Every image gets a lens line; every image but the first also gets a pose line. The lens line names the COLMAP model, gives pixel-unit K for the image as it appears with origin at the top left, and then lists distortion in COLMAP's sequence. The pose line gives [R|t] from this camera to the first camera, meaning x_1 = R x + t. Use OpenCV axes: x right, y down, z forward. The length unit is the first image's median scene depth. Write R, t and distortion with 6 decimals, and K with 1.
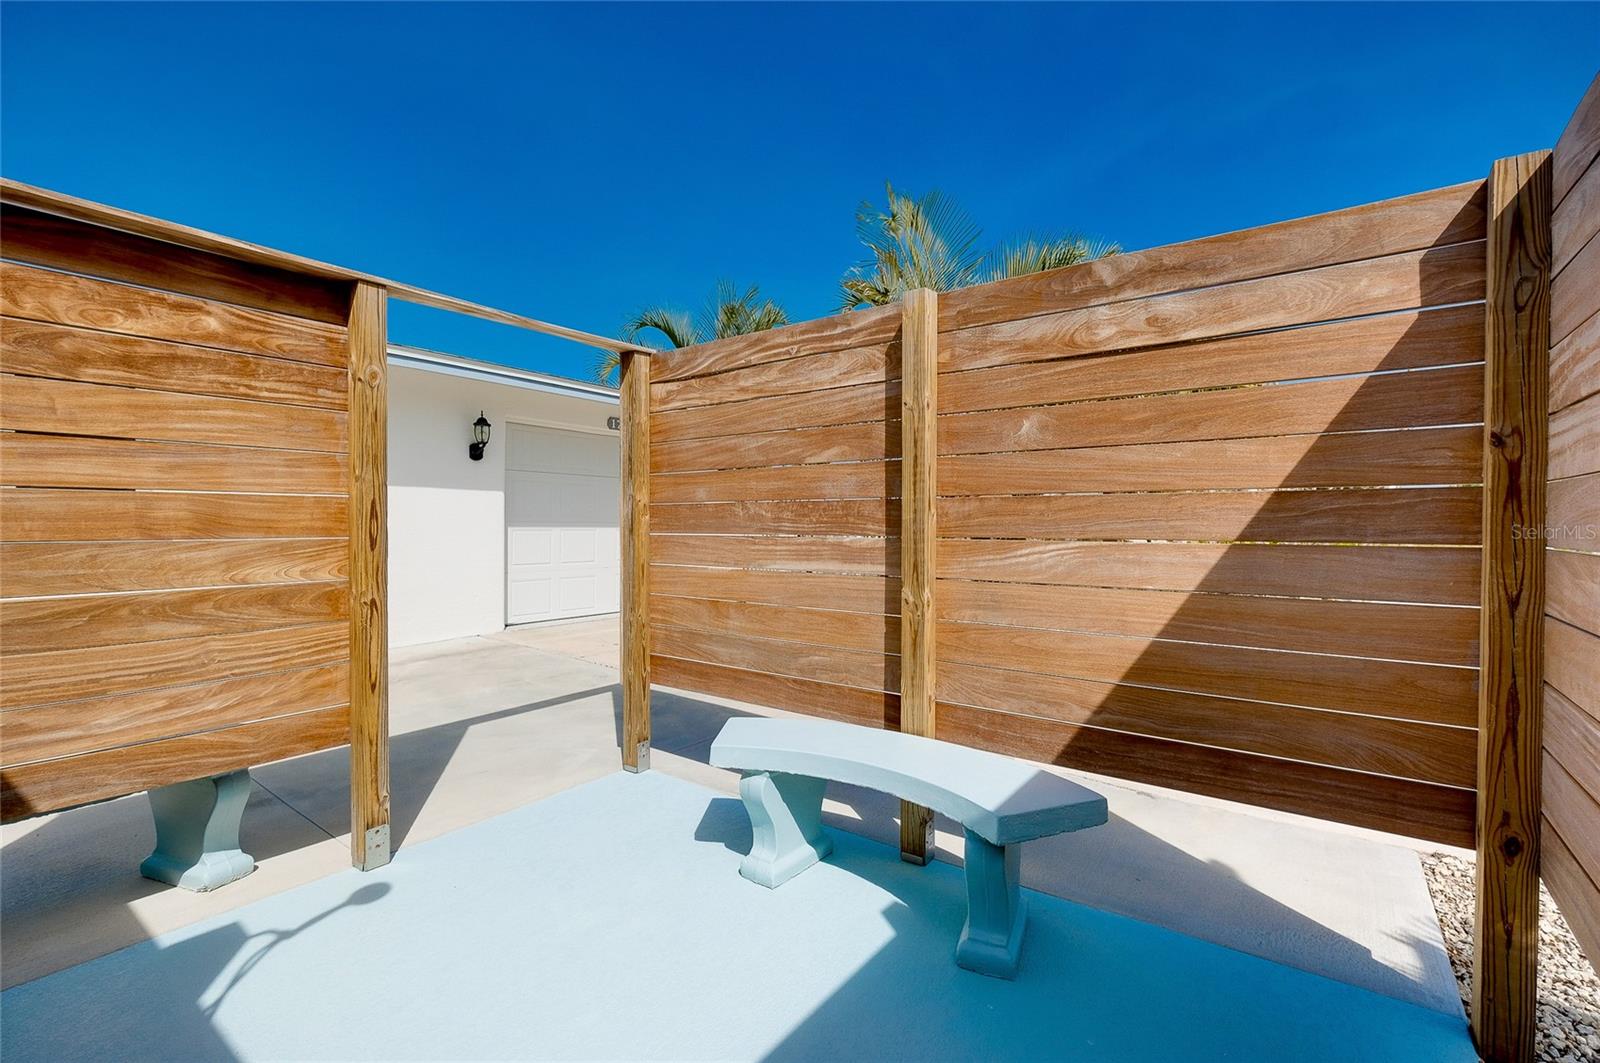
lens RADIAL K [[704.3, 0, 800.5], [0, 704.3, 529.7], [0, 0, 1]] dist [0.003192, -0.001182]
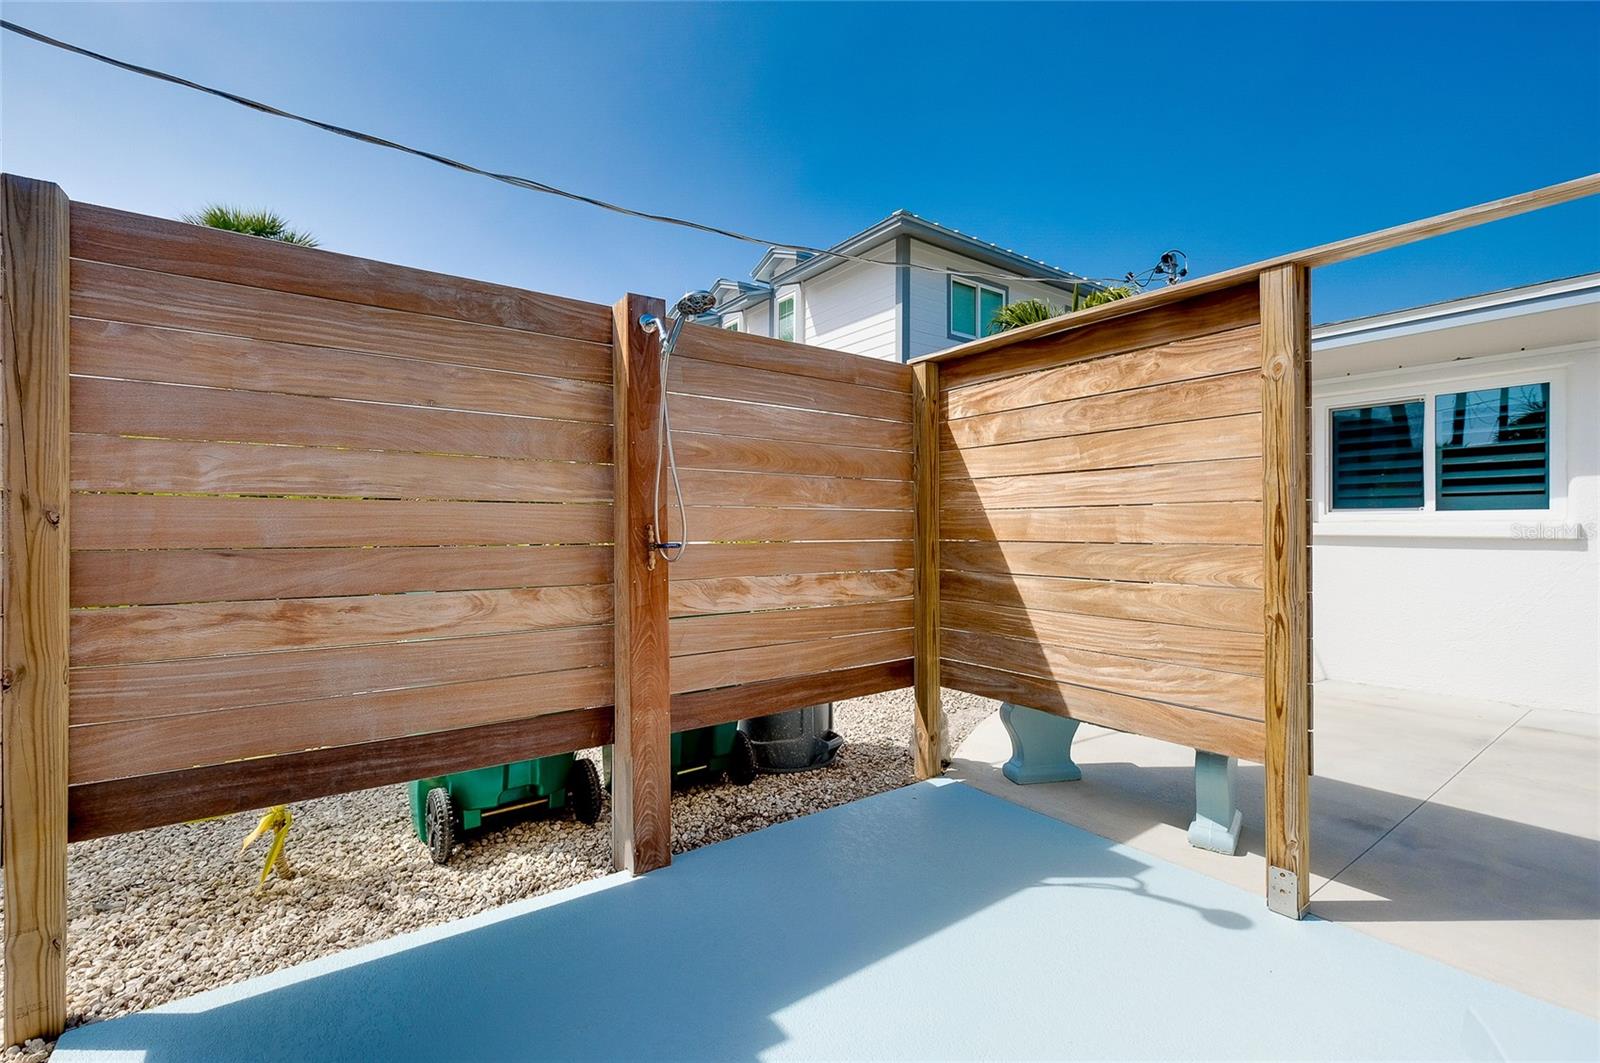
lens RADIAL K [[704.3, 0, 799.6], [0, 704.3, 532.1], [0, 0, 1]] dist [0.003192, -0.001182]
pose [[-0.284095, 0.004817, -0.958784, 0.441047], [-0.005512, 0.999963, 0.006657, -0.010086], [0.958780, 0.007176, -0.284058, 0.674529]]
